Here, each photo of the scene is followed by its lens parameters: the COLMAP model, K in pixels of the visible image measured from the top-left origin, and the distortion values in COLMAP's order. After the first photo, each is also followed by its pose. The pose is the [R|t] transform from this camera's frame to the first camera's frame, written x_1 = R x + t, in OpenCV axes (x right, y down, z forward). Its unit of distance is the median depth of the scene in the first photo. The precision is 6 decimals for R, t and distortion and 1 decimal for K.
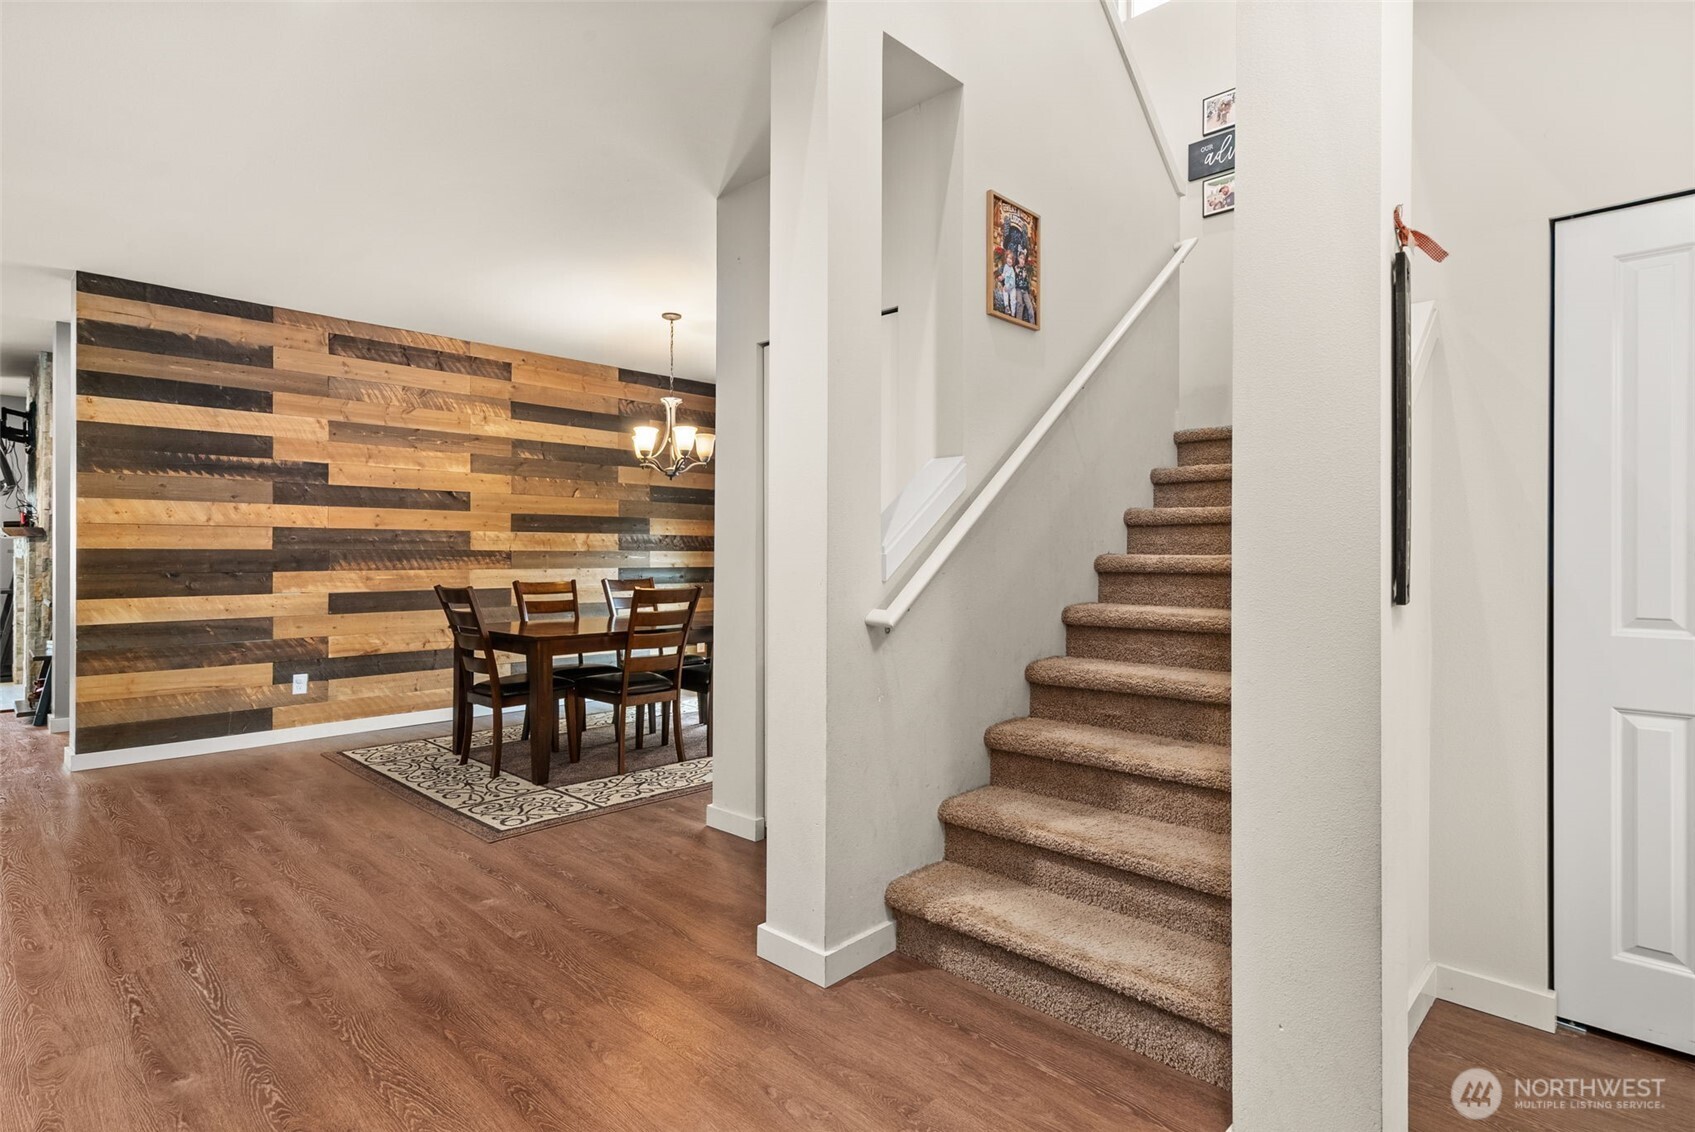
lens RADIAL K [[874.1, 0, 843.1], [0, 874.1, 557.4], [0, 0, 1]] dist [-0.003765, -0.000116]
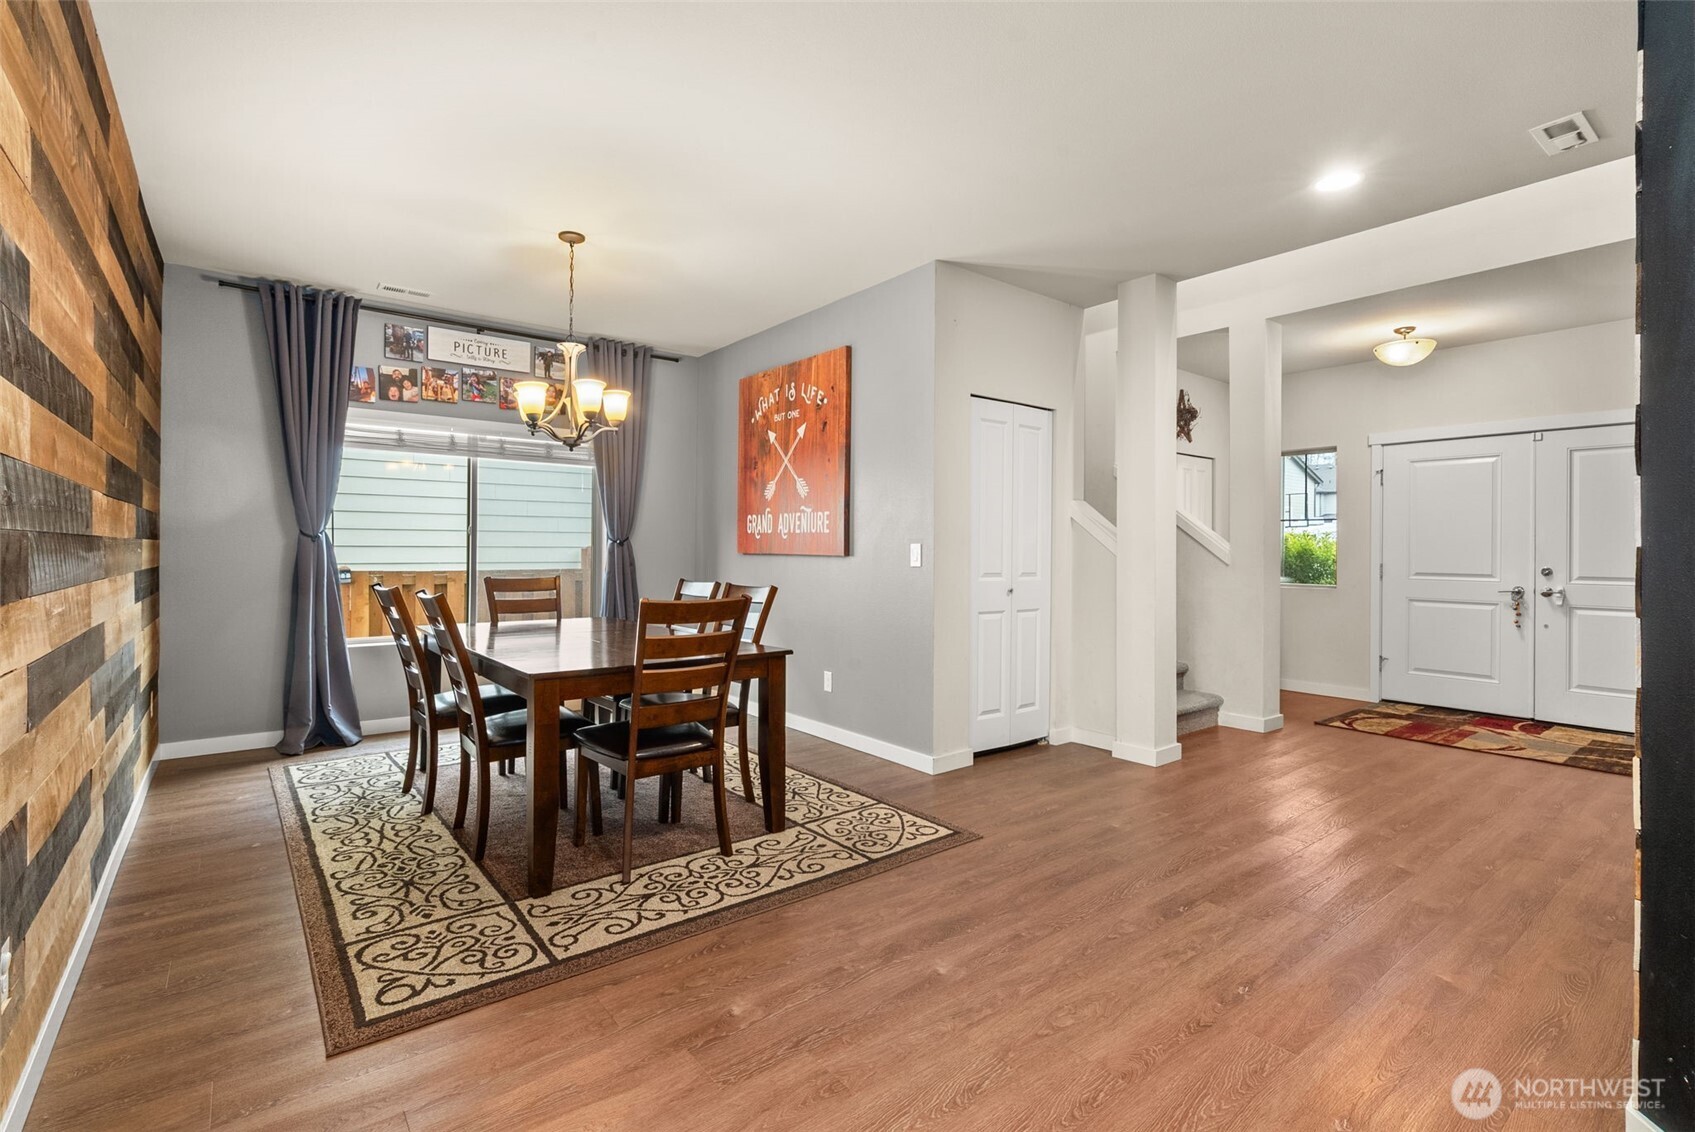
lens RADIAL K [[772.5, 0, 843.2], [0, 772.5, 554.9], [0, 0, 1]] dist [-0.003149, 0.000582]
pose [[0.136481, -0.008235, 0.990608, -1.210051], [0.002546, 0.999965, 0.007962, -0.011558], [-0.990639, 0.001435, 0.136497, 0.947483]]
